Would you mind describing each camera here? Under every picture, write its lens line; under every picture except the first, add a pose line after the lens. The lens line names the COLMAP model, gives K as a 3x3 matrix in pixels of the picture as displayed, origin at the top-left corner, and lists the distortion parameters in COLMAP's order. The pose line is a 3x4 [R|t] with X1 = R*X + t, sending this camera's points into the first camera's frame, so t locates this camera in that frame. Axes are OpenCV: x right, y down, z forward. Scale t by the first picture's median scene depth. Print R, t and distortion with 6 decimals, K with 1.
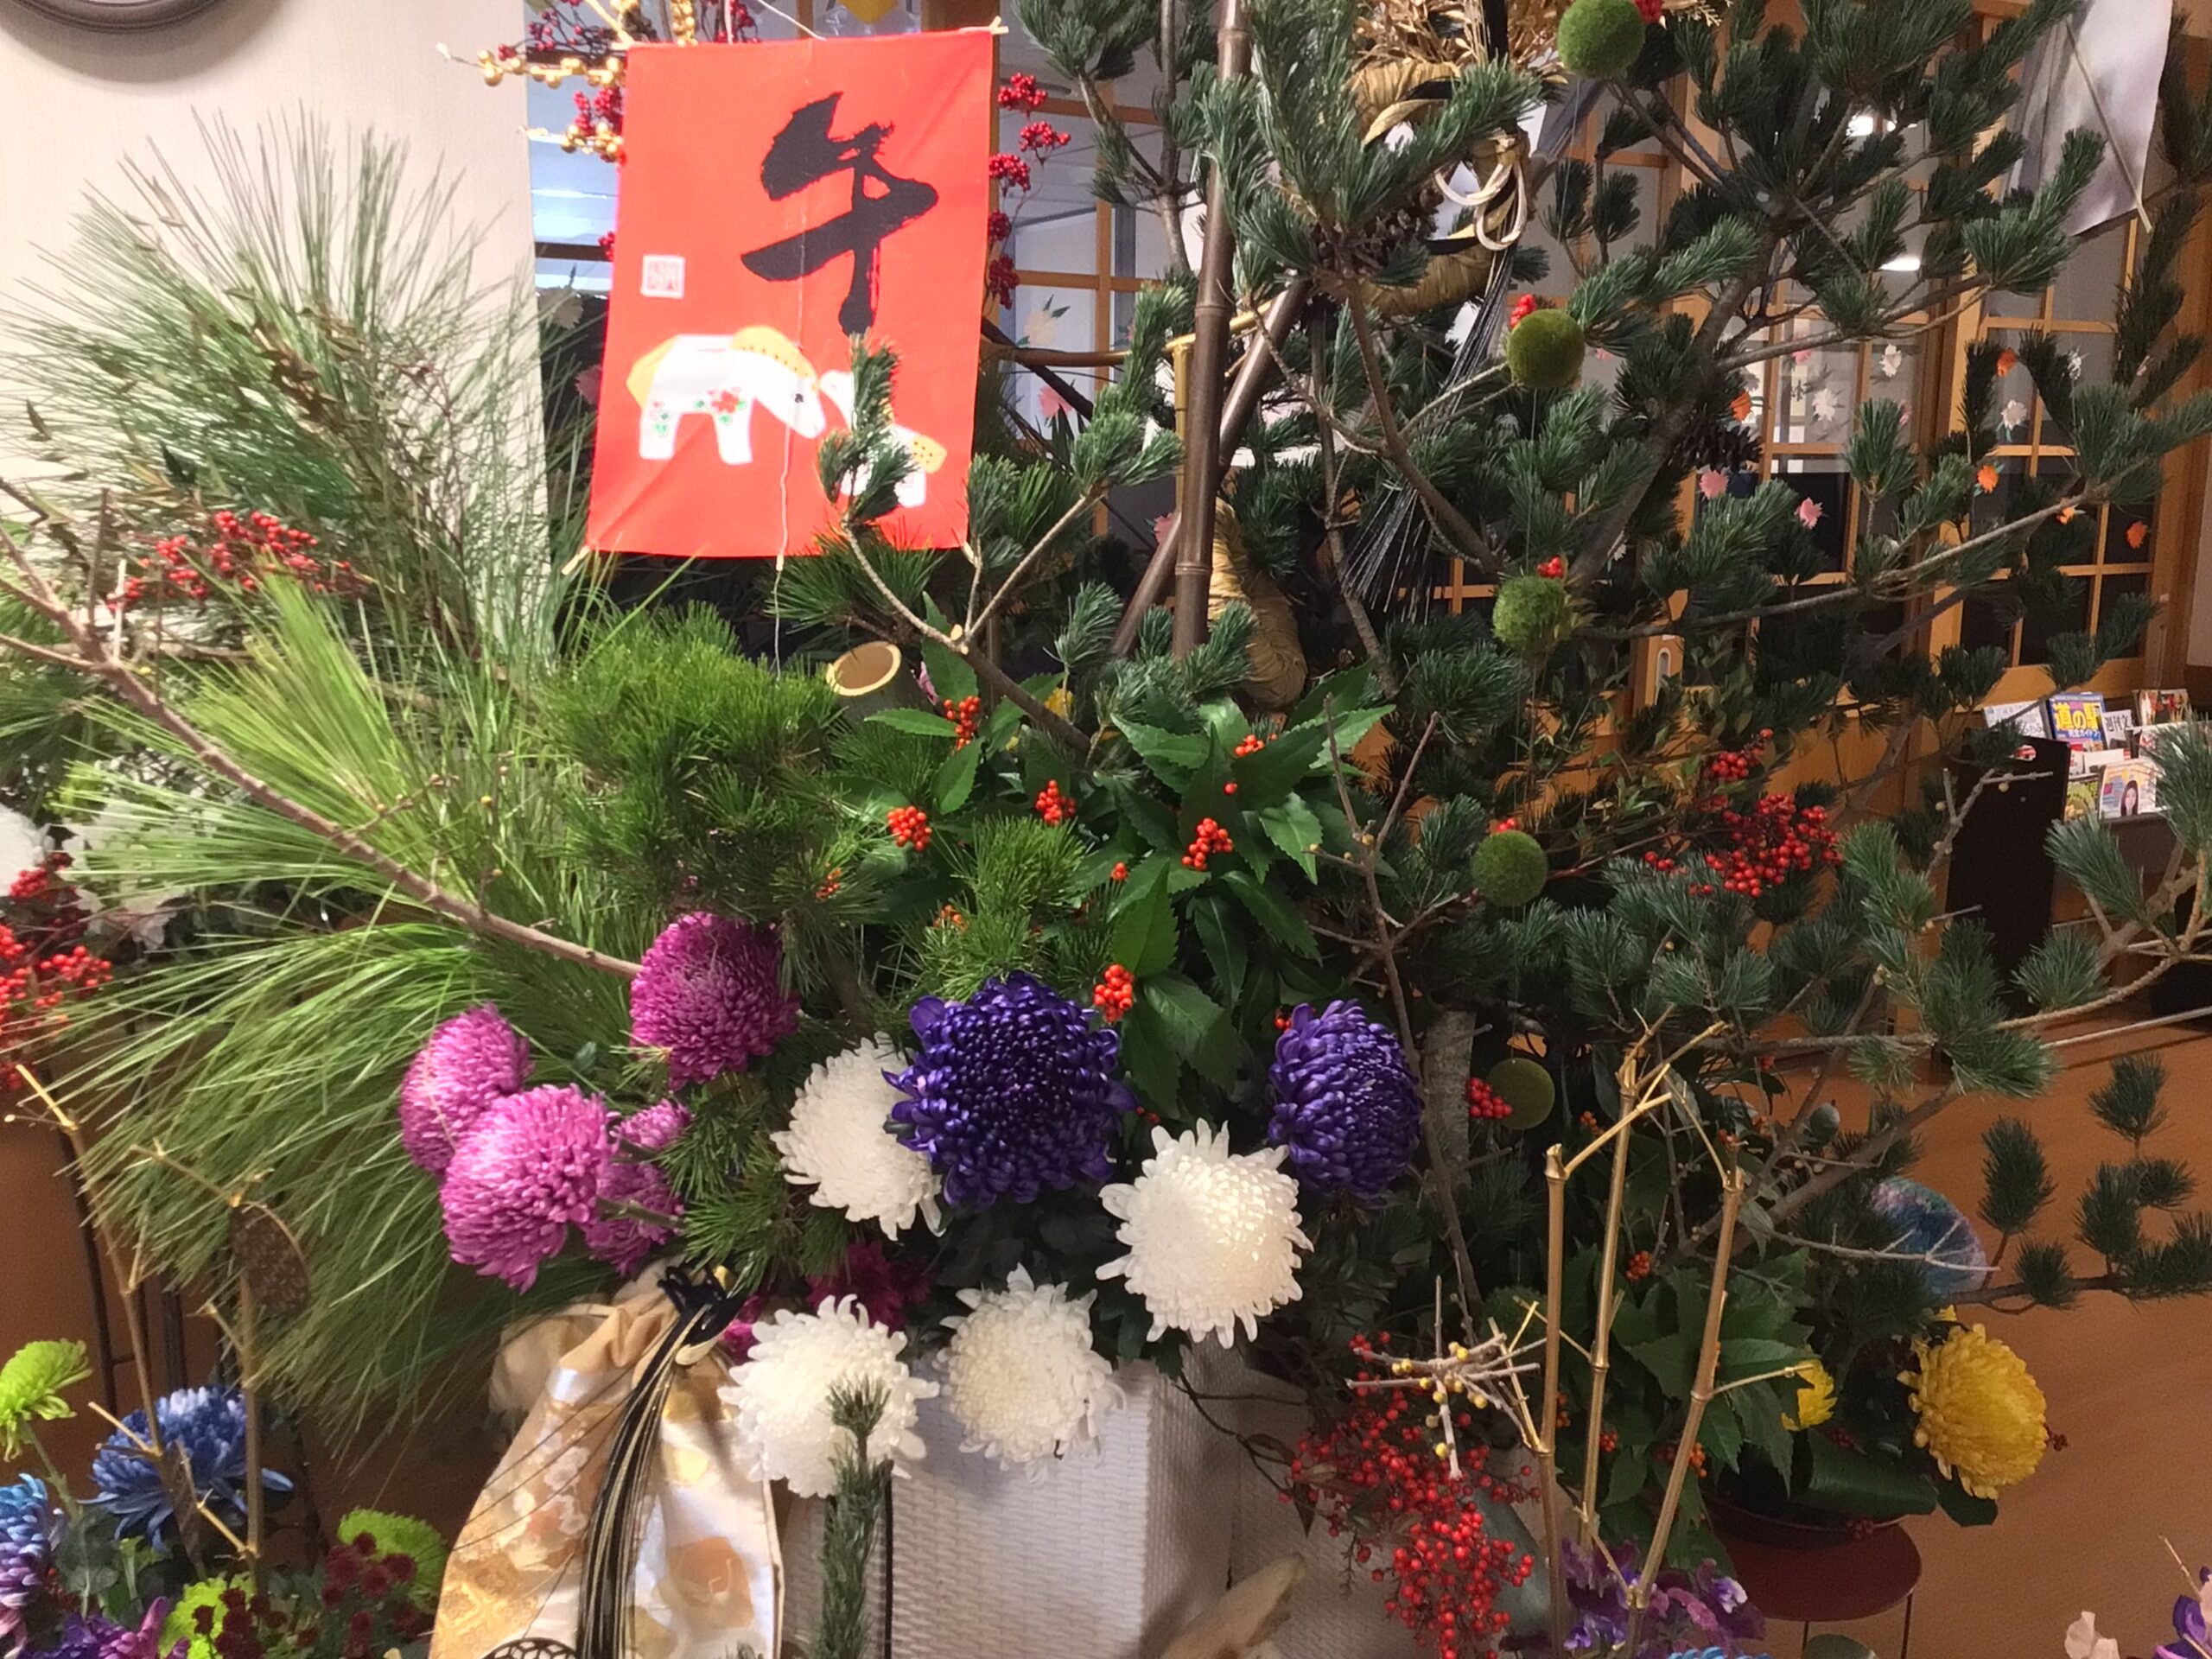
lens RADIAL K [[2014.9, 0, 1106.0], [0, 2014.9, 829.5], [0, 0, 1]] dist [0.129714, -0.230952]
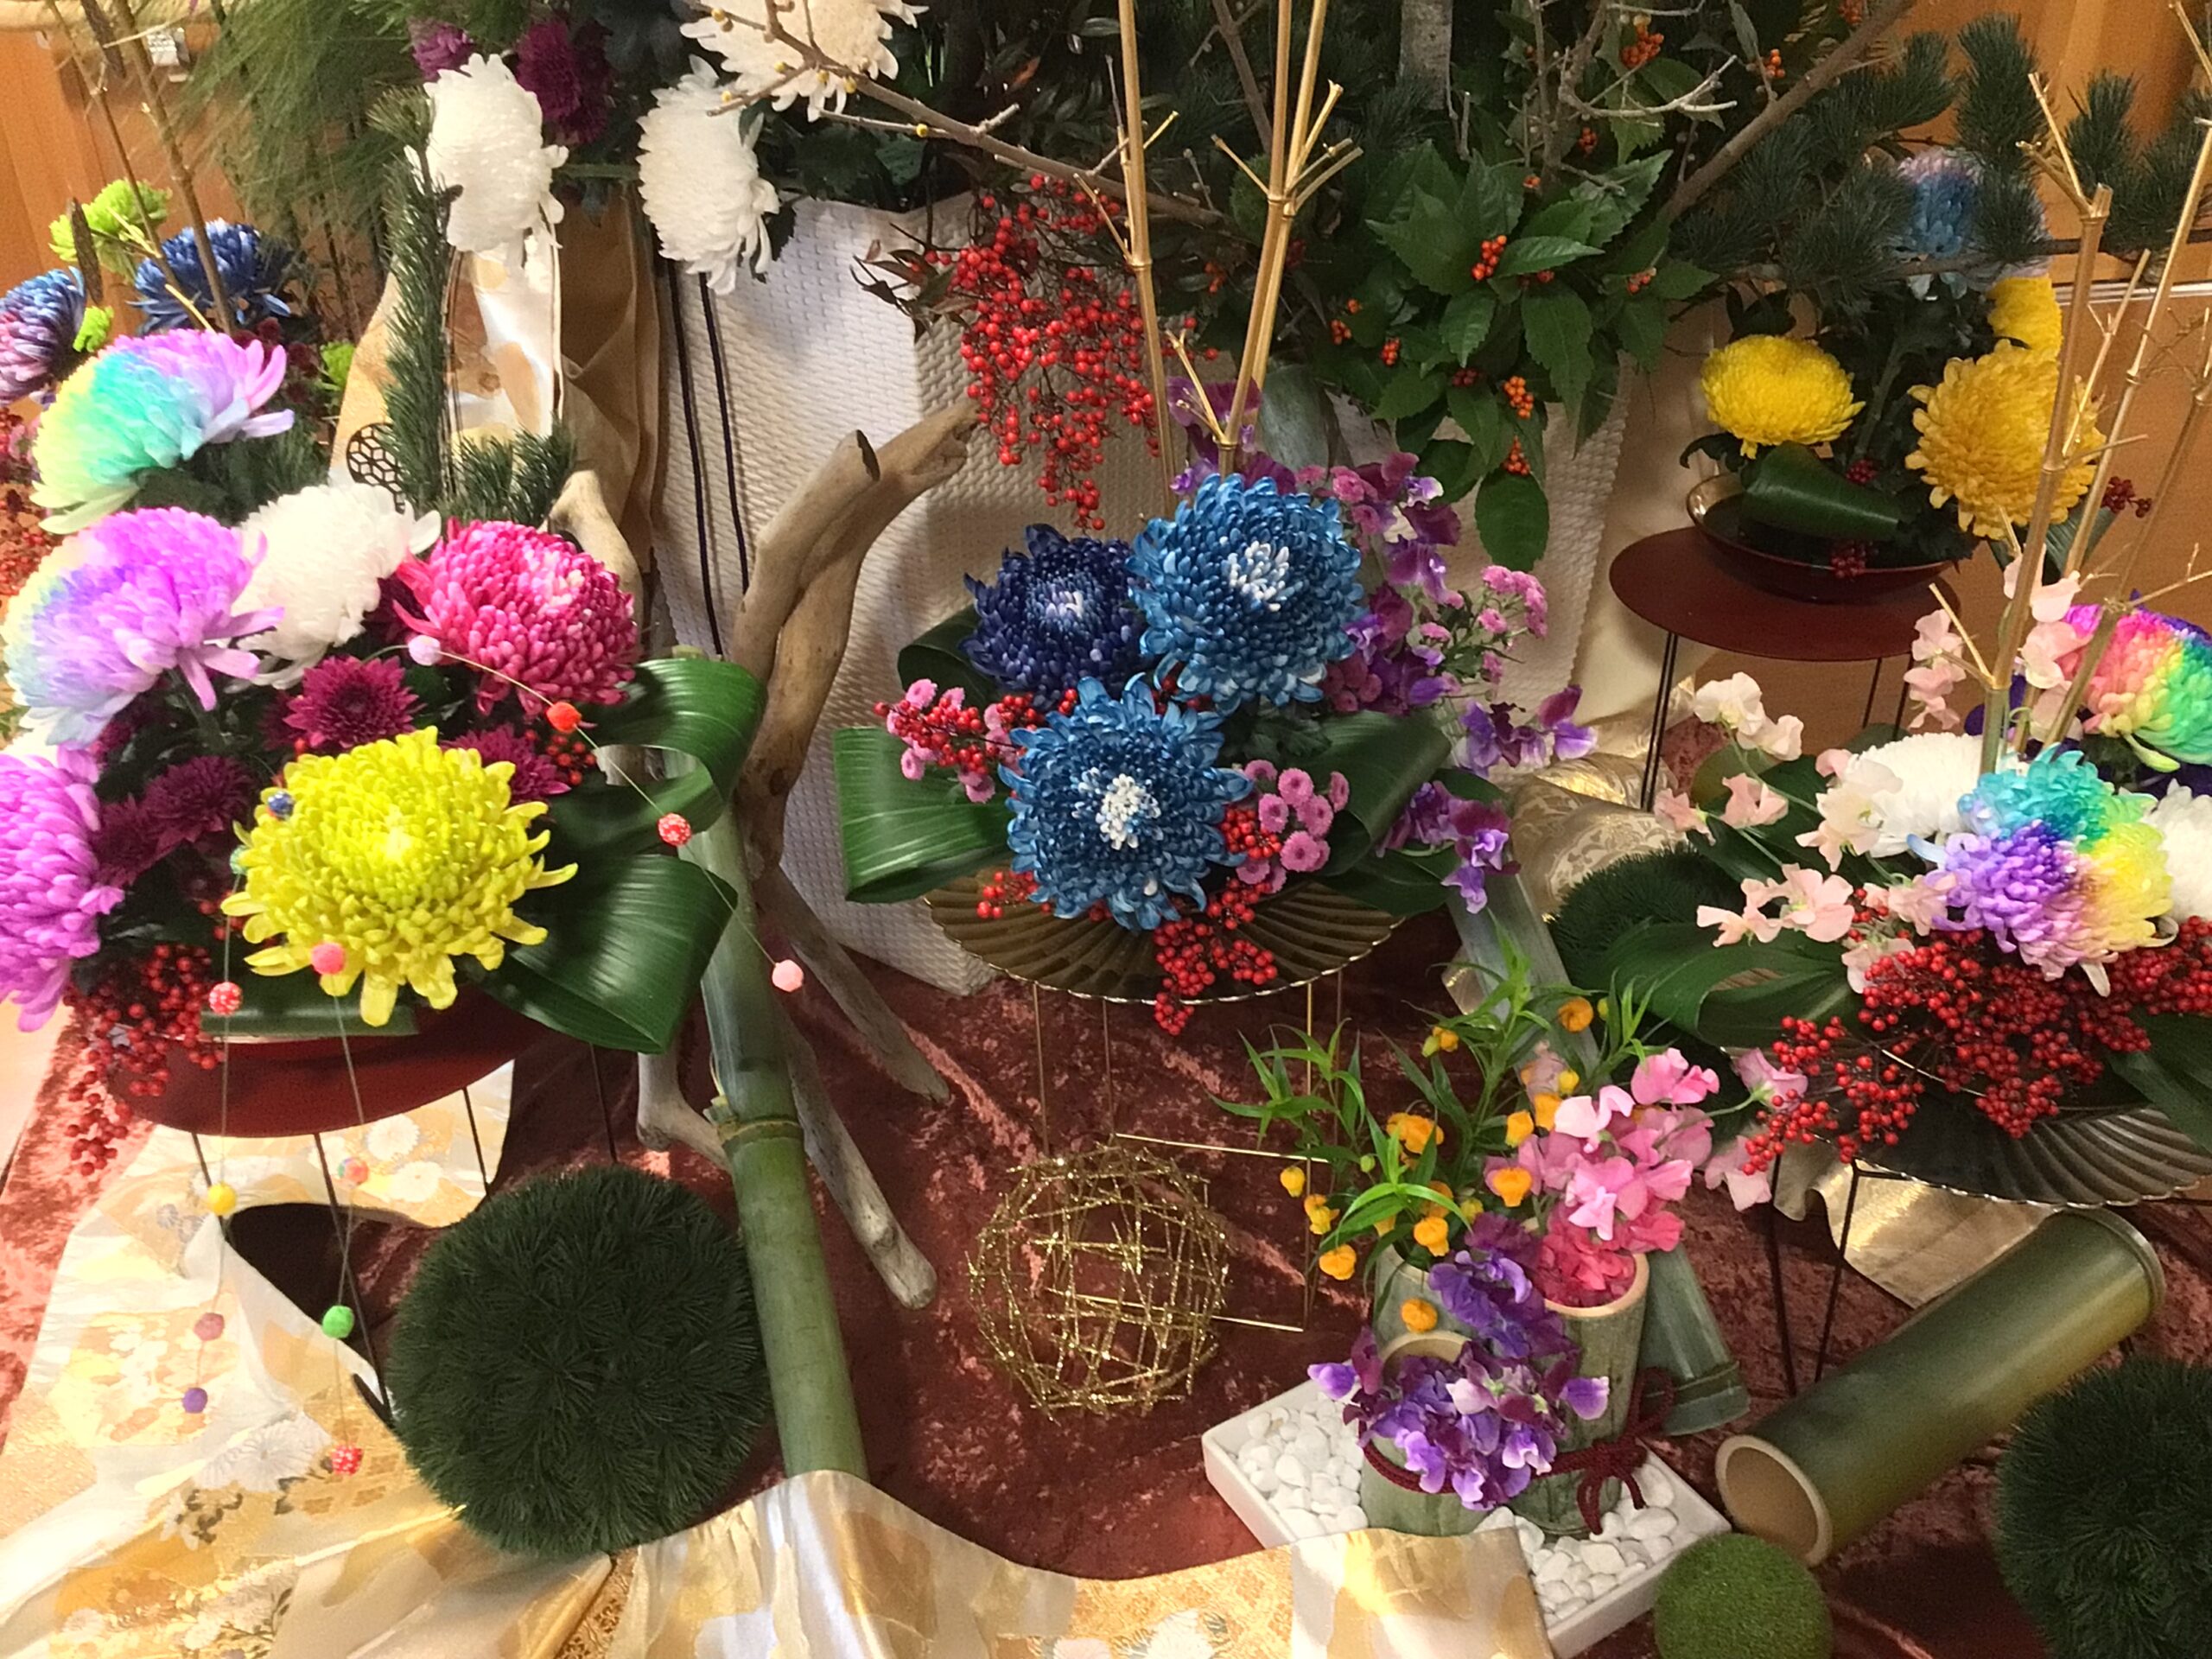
lens RADIAL K [[2014.9, 0, 1106.0], [0, 2014.9, 829.5], [0, 0, 1]] dist [0.129714, -0.230952]
pose [[0.931323, 0.157883, -0.328193, 0.536859], [-0.040175, 0.940184, 0.338289, 0.227853], [0.361972, -0.301871, 0.881958, 0.089651]]
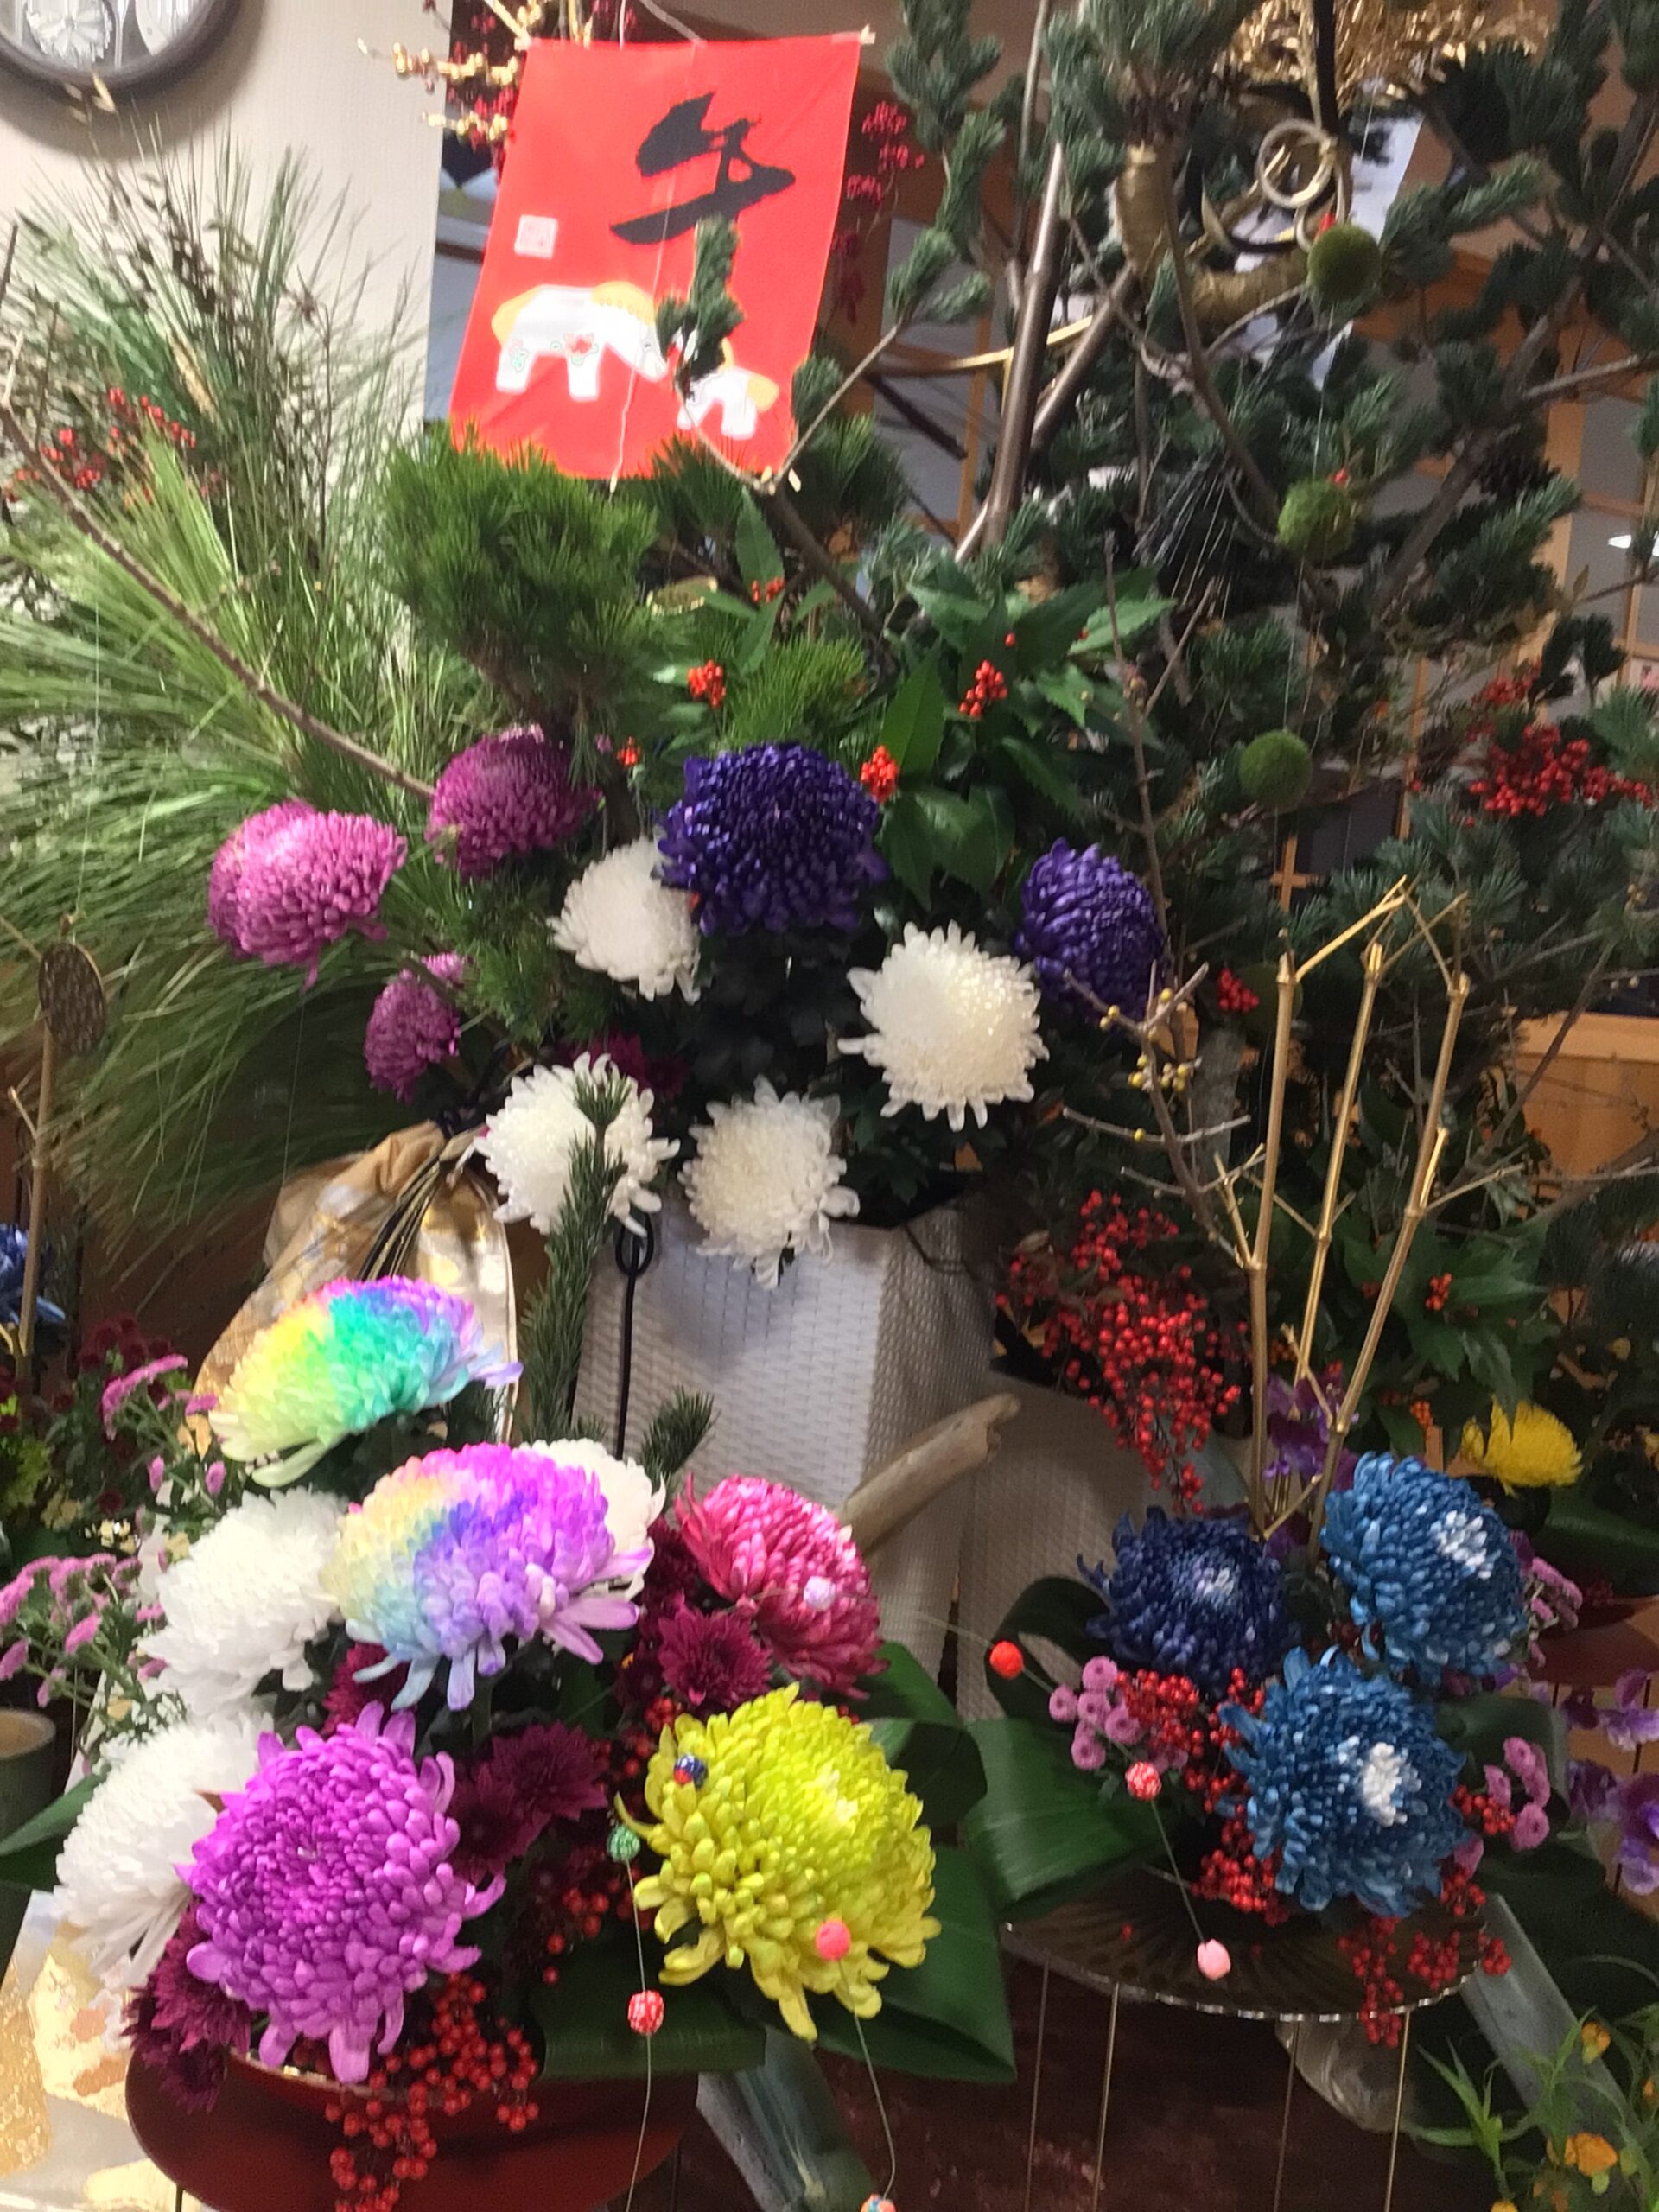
lens RADIAL K [[2014.9, 0, 829.6], [0, 2014.9, 1131.9], [0, 0, 1]] dist [0.129714, -0.230952]
pose [[0.994167, 0.089249, -0.060550, 0.055289], [-0.094267, 0.991841, -0.085817, 0.336942], [0.052397, 0.091024, 0.994469, -0.033906]]
